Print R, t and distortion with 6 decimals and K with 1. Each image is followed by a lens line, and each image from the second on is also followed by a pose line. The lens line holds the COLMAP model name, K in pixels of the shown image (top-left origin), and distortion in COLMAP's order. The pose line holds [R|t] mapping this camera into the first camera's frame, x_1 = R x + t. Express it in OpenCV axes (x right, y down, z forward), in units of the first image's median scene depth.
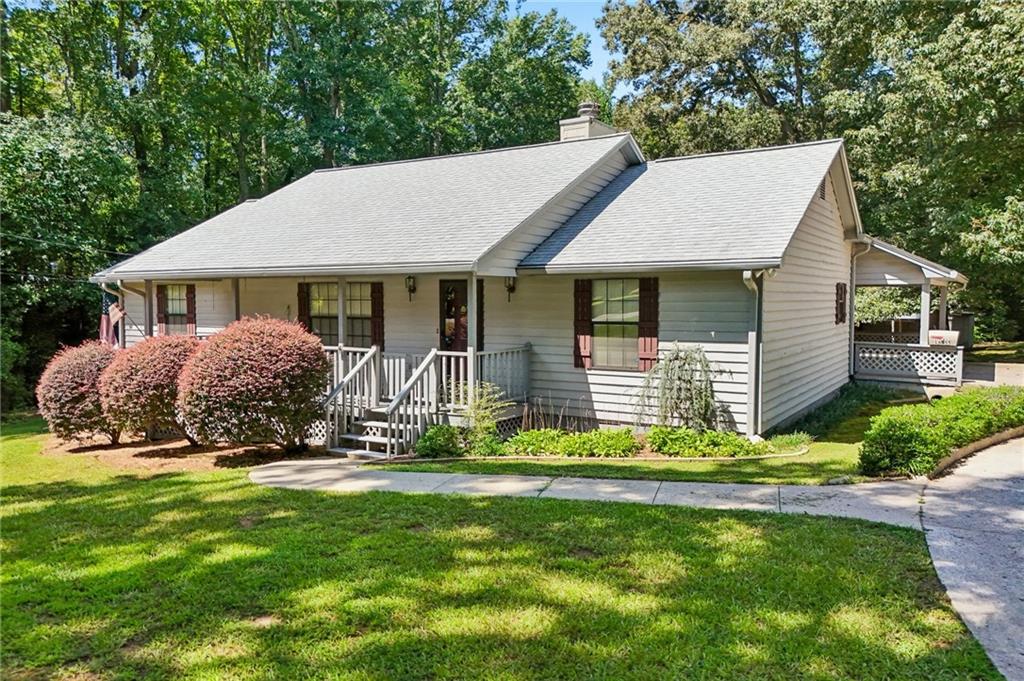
lens RADIAL K [[764.2, 0, 513.3], [0, 764.2, 342.6], [0, 0, 1]] dist [0.049670, -0.032548]
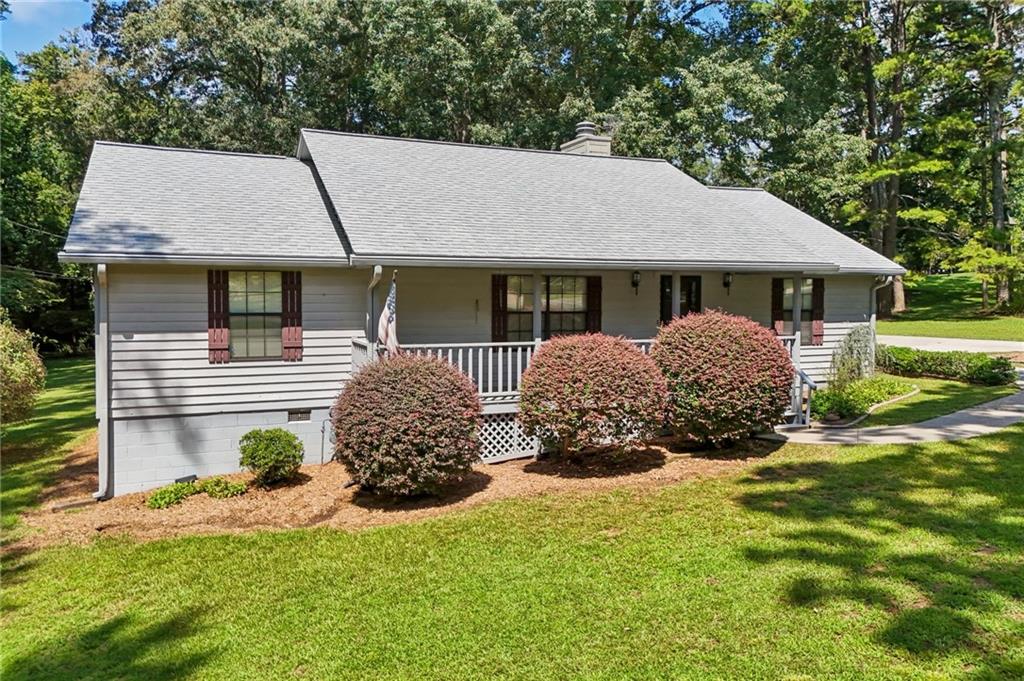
lens RADIAL K [[764.2, 0, 508.7], [0, 764.2, 332.7], [0, 0, 1]] dist [0.049670, -0.032548]
pose [[0.574146, -0.039764, 0.817787, -1.061196], [0.042791, 0.998912, 0.018529, -0.027881], [-0.817634, 0.024355, 0.575223, 0.511244]]
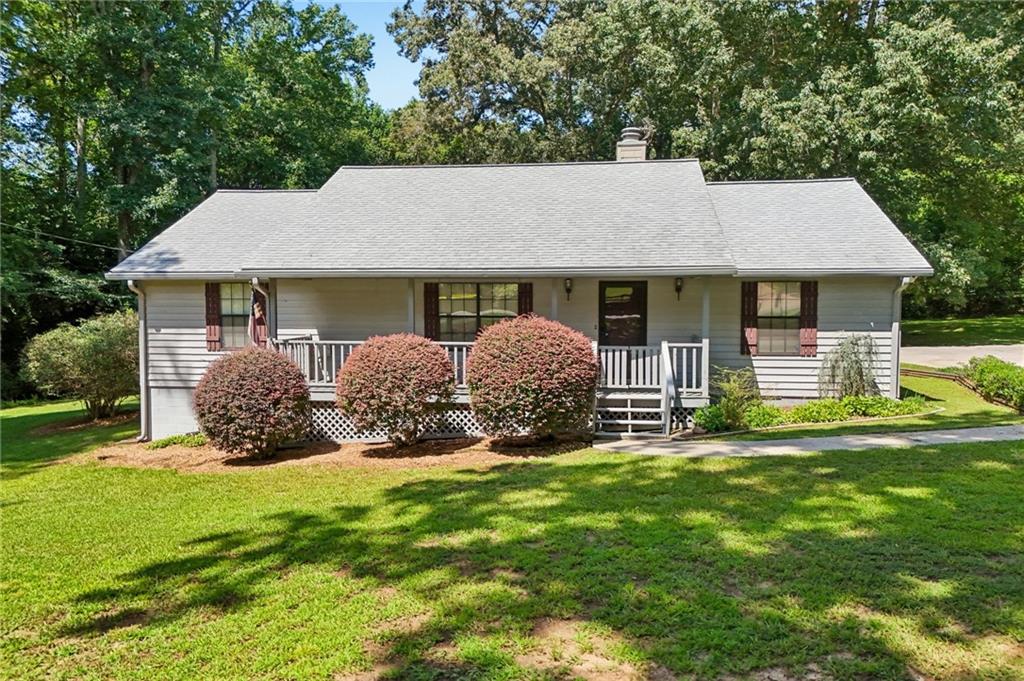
lens RADIAL K [[764.2, 0, 506.5], [0, 764.2, 345.9], [0, 0, 1]] dist [0.049670, -0.032548]
pose [[0.907472, -0.025681, 0.419326, -0.648156], [0.023885, 0.999669, 0.009534, -0.001665], [-0.419432, 0.001364, 0.907786, 0.040570]]
